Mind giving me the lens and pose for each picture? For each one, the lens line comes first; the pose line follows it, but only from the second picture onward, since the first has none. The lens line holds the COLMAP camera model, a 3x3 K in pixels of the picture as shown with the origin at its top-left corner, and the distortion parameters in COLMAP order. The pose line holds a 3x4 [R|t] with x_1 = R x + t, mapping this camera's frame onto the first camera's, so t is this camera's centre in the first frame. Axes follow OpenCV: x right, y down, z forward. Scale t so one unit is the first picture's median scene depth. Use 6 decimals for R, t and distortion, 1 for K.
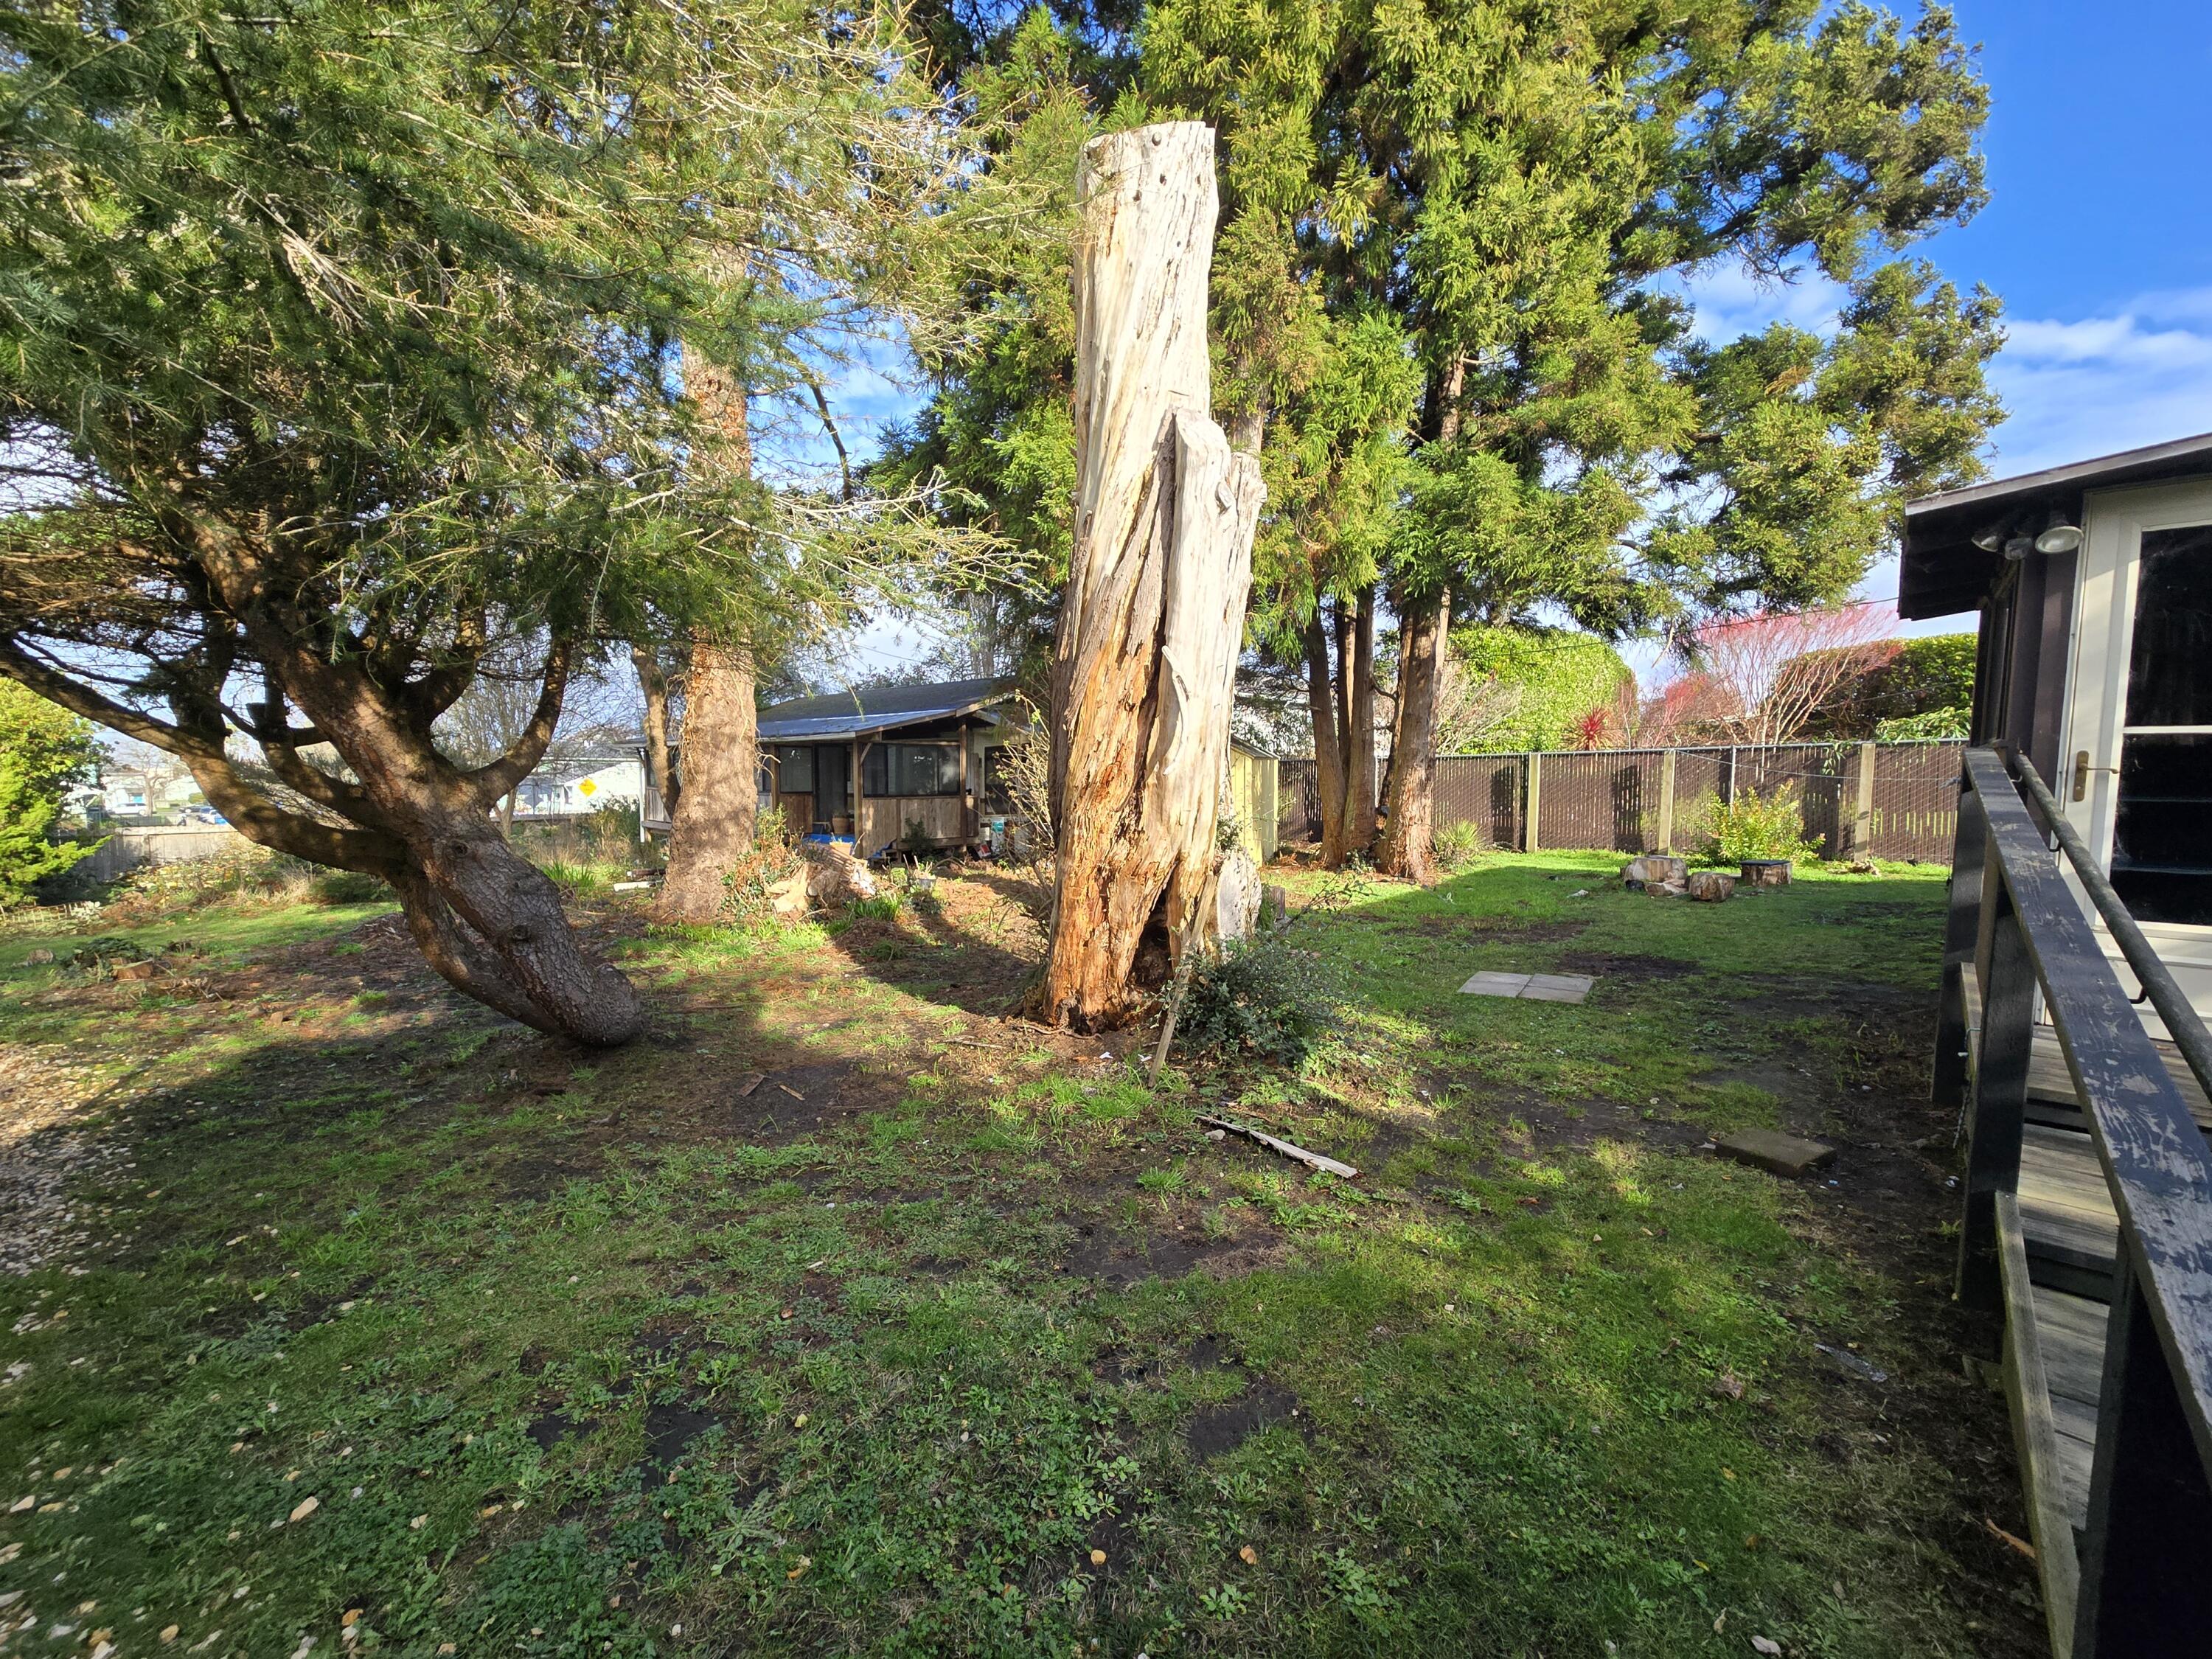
lens RADIAL K [[899.7, 0, 1085.8], [0, 899.7, 836.5], [0, 0, 1]] dist [-0.003501, 0.004726]
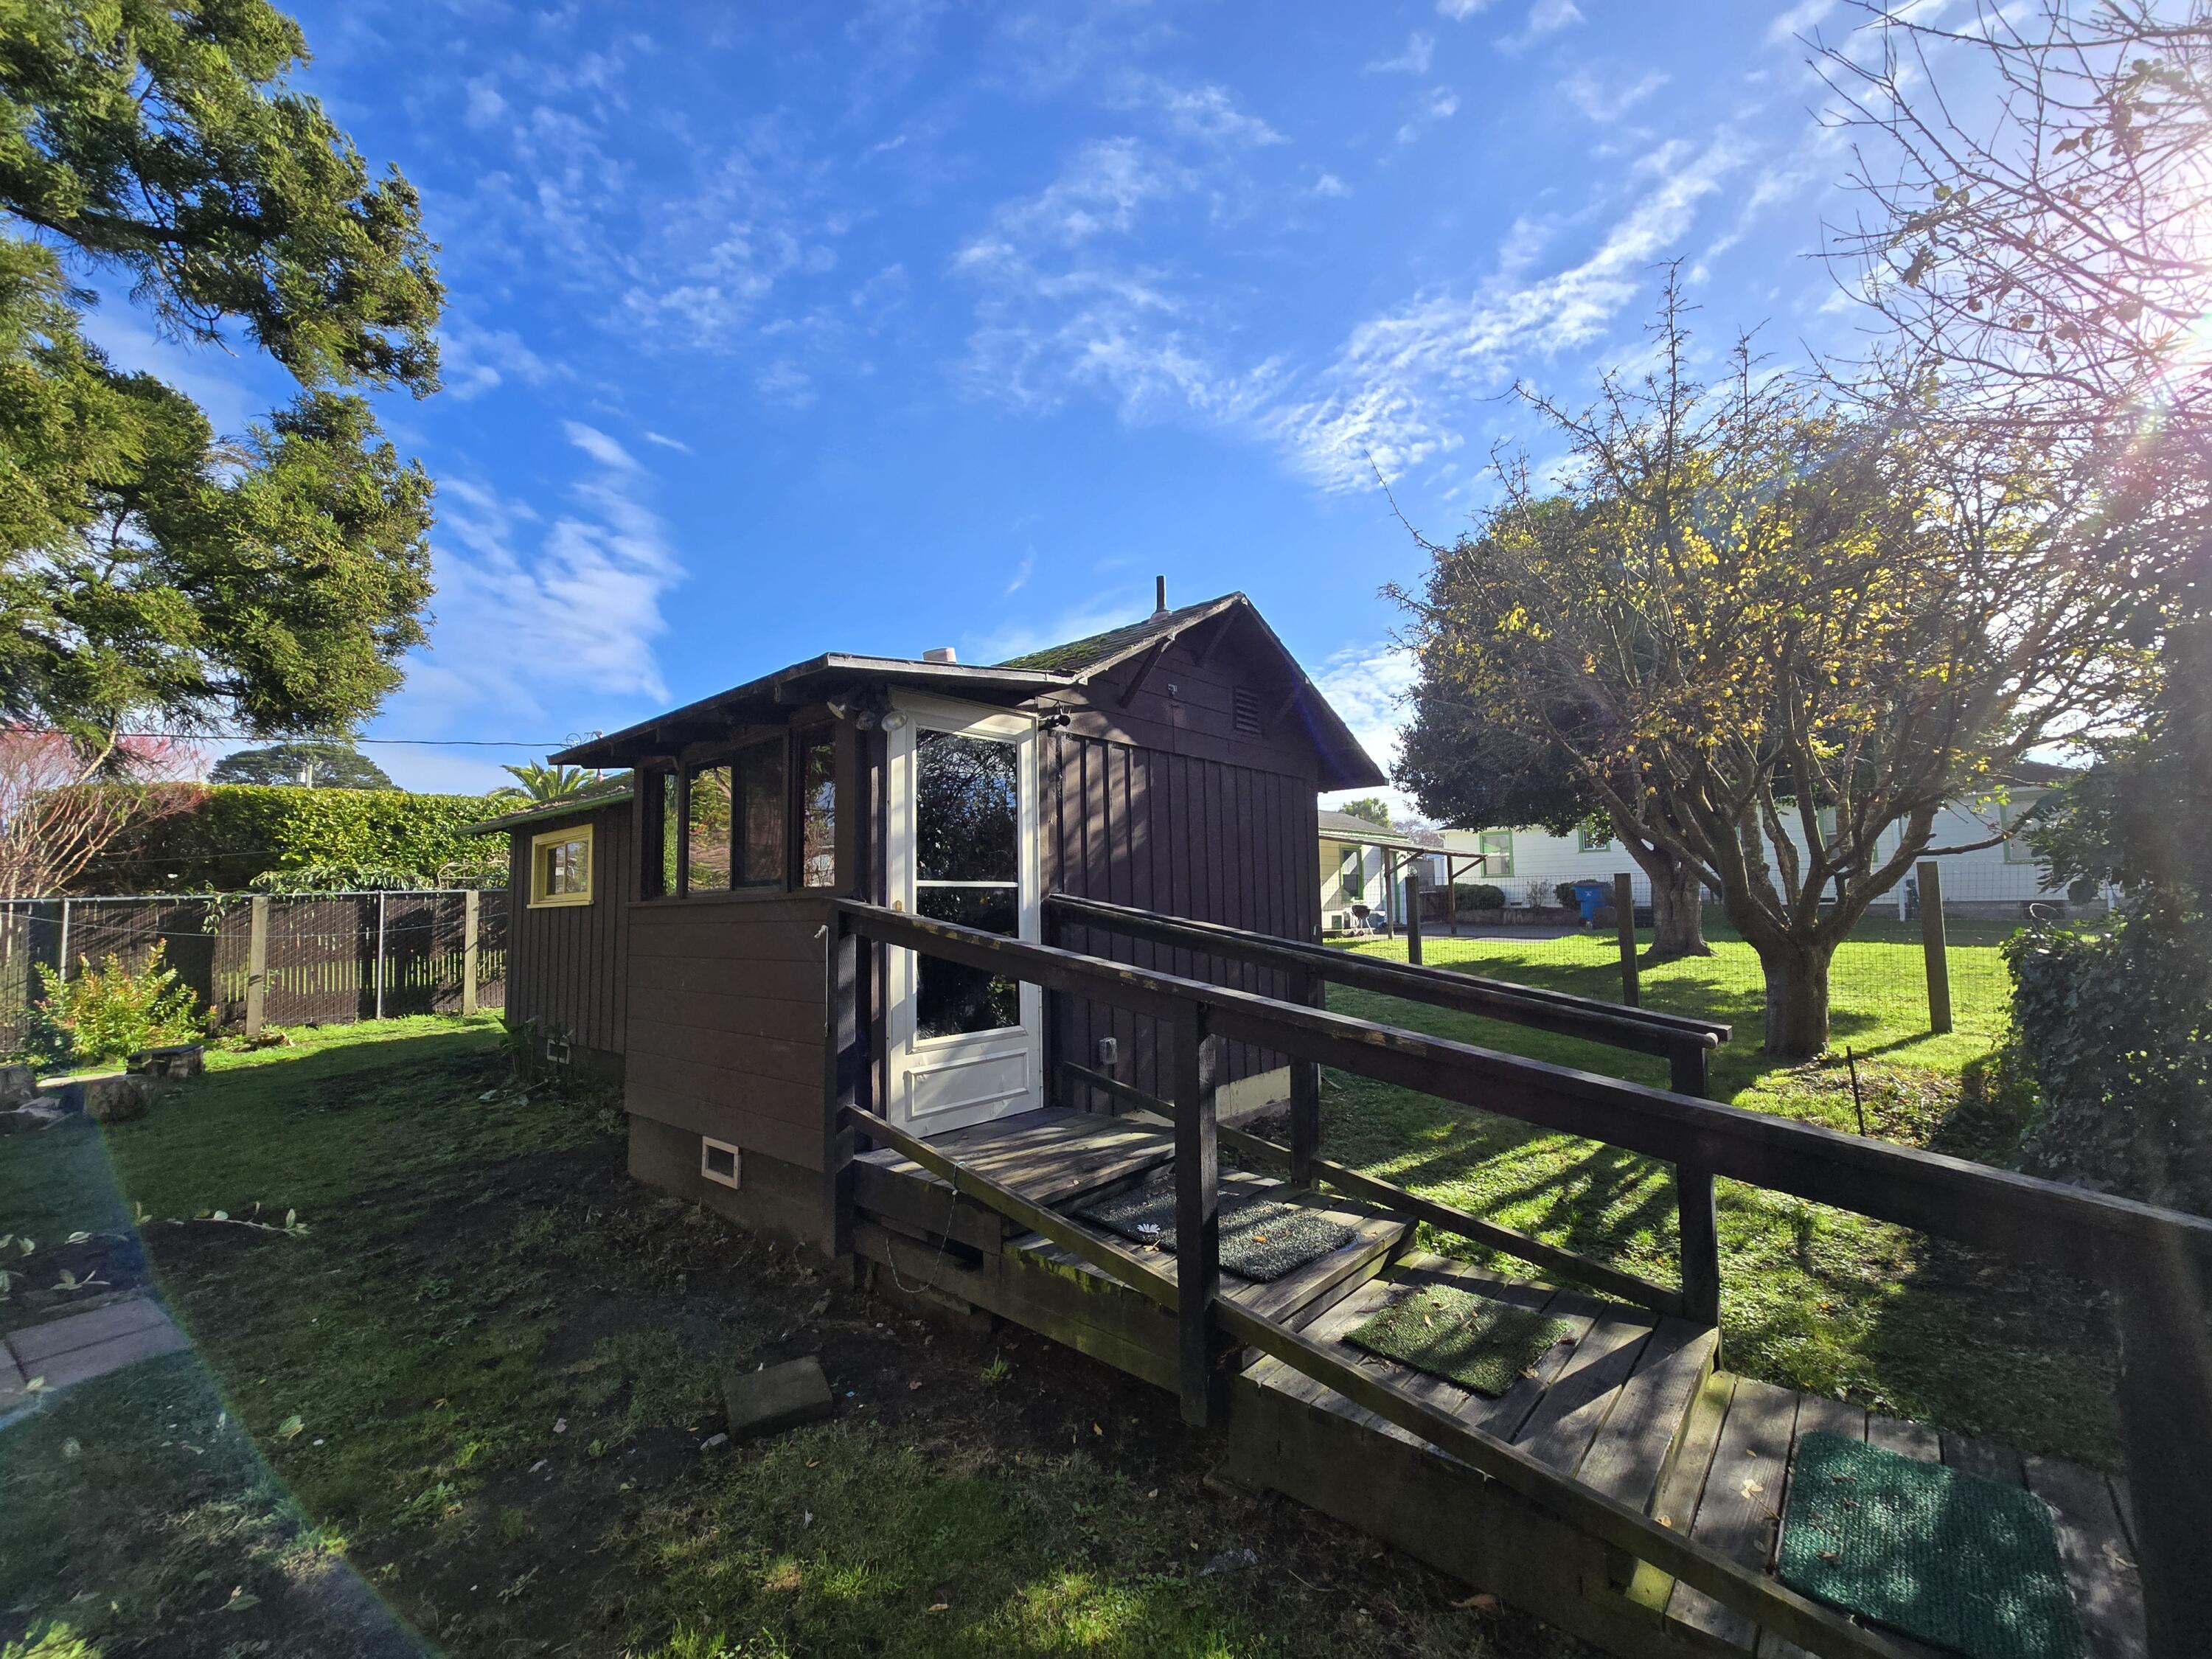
lens RADIAL K [[906.6, 0, 1094.7], [0, 906.6, 840.0], [0, 0, 1]] dist [0.002023, 0.000379]
pose [[-0.003335, 0.075197, 0.997163, -0.028361], [0.094128, 0.992765, -0.074551, -0.020219], [-0.995555, 0.093612, -0.010389, 0.252840]]
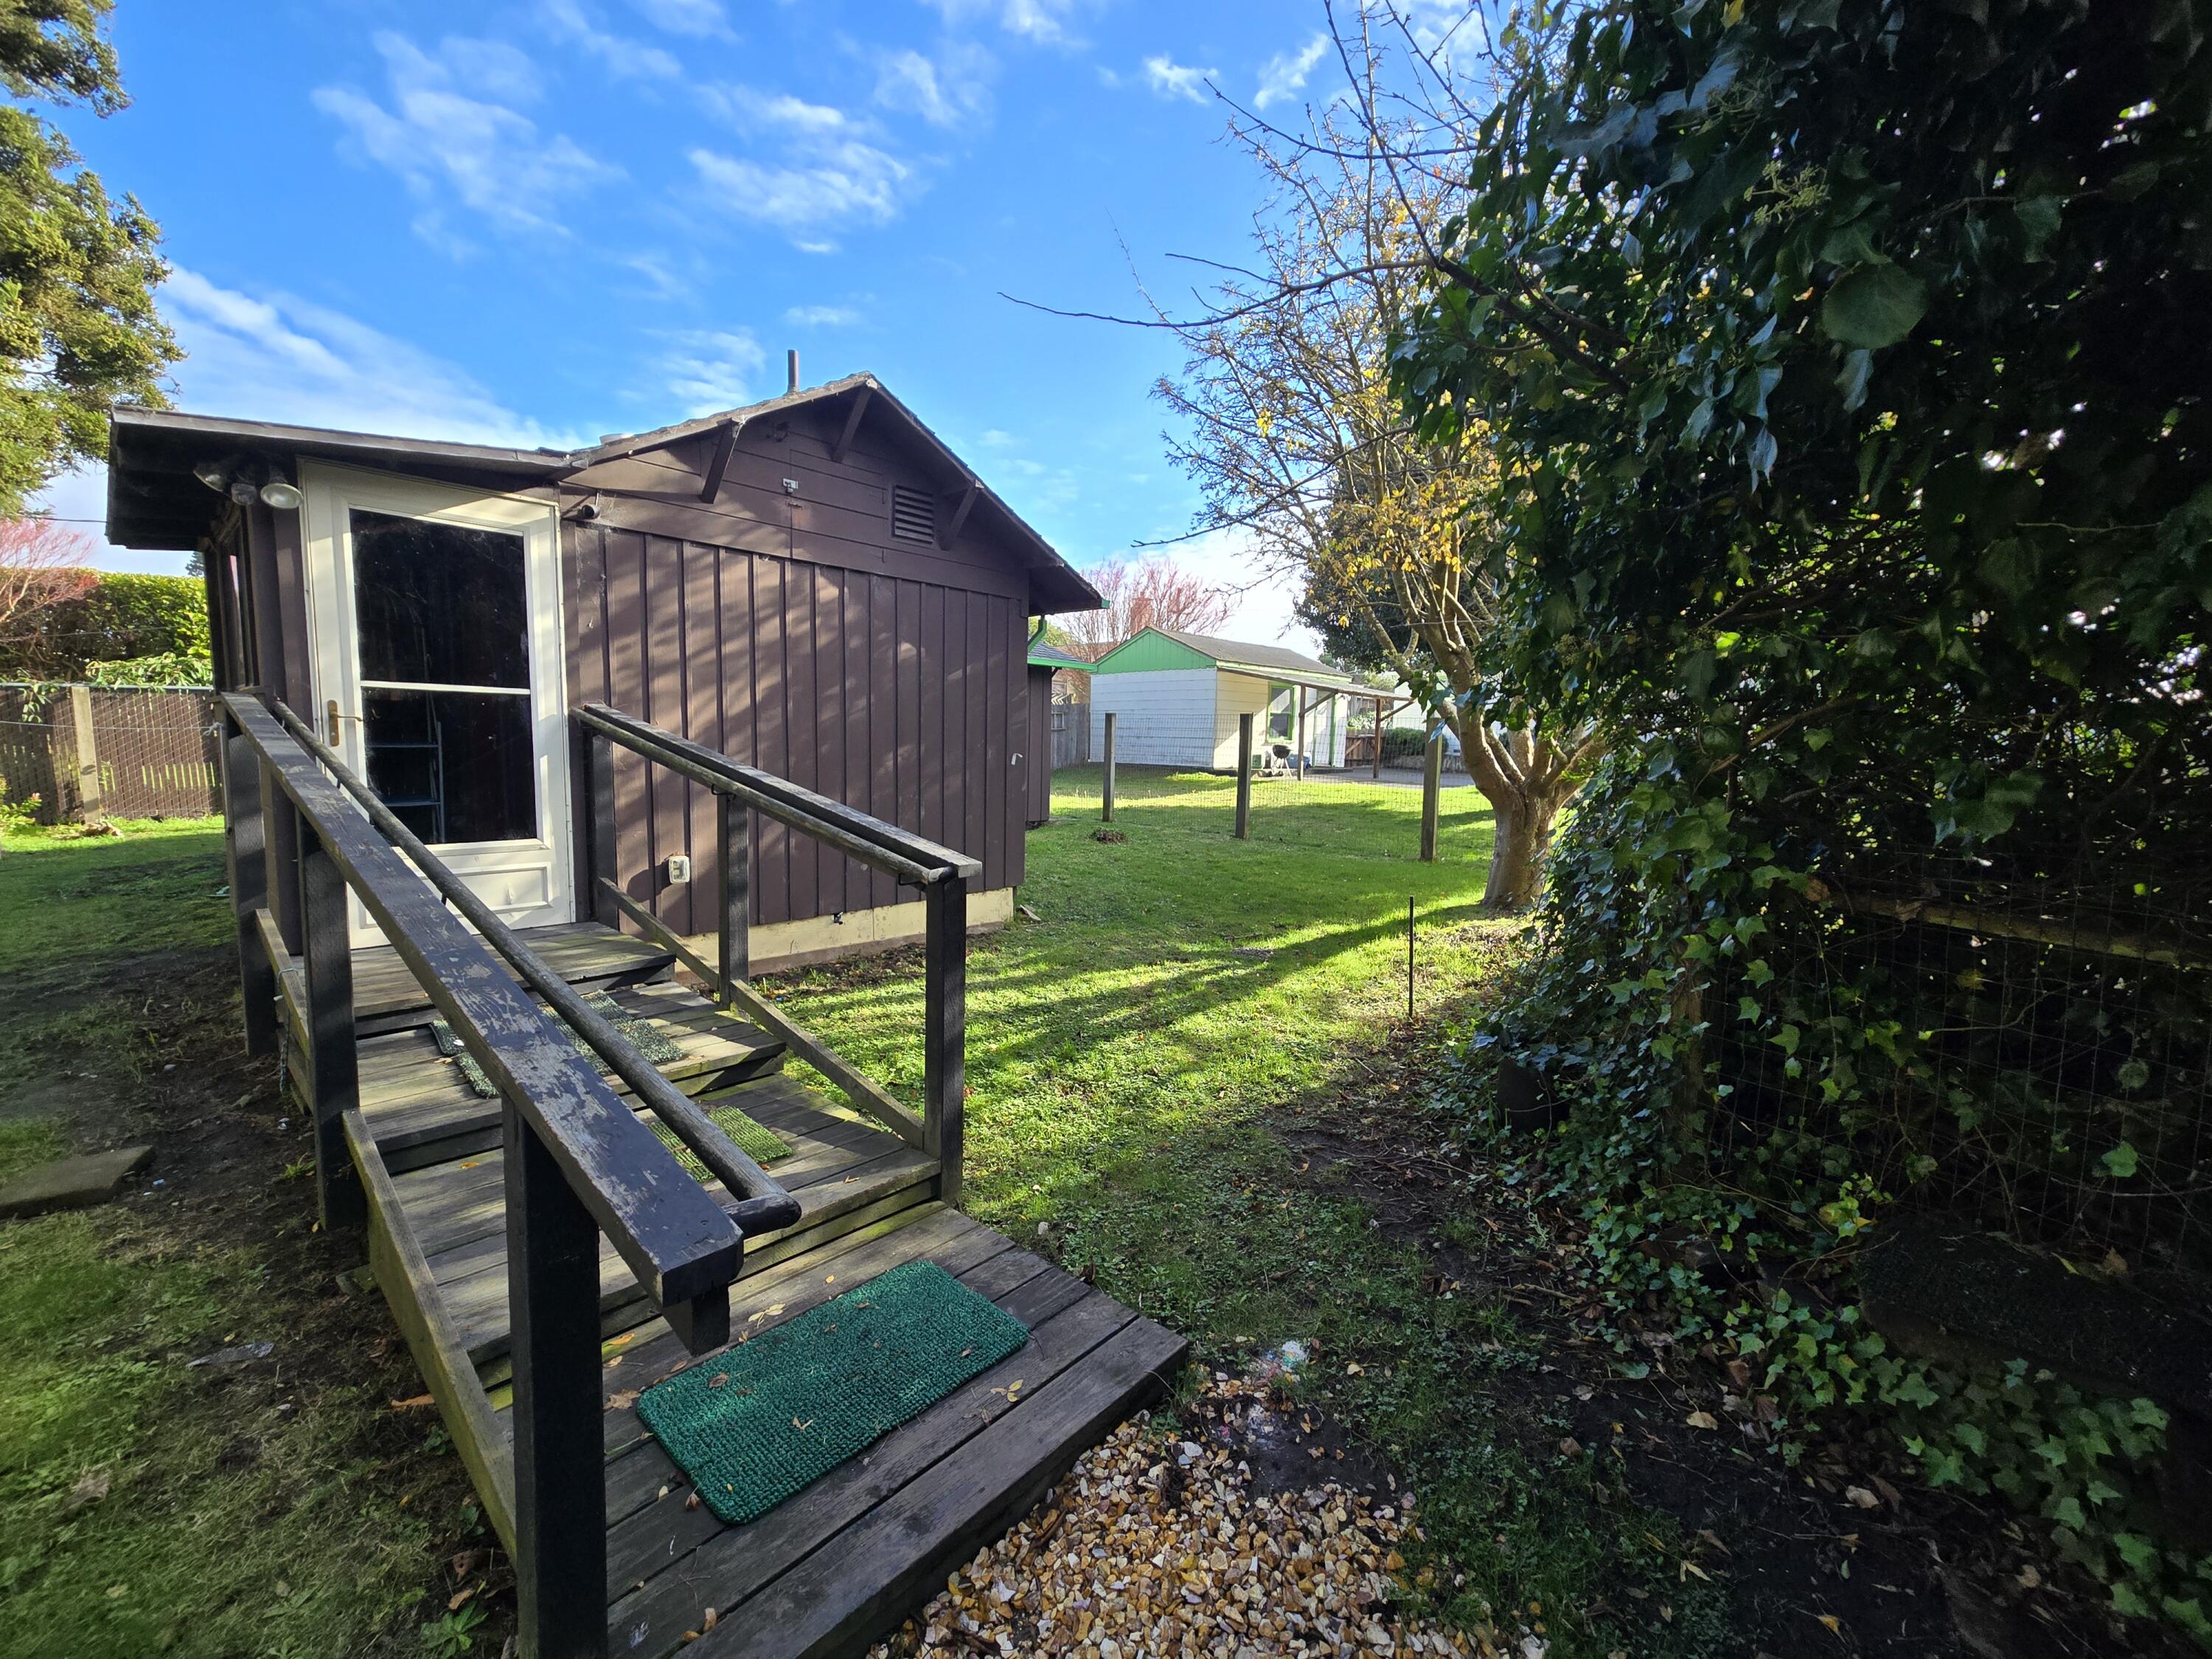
lens RADIAL K [[906.6, 0, 1094.7], [0, 906.6, 840.0], [0, 0, 1]] dist [0.002023, 0.000379]
pose [[0.016824, -0.108925, 0.993908, -0.000332], [0.053712, 0.992711, 0.107885, 0.001731], [-0.998415, 0.051570, 0.022552, 0.016737]]
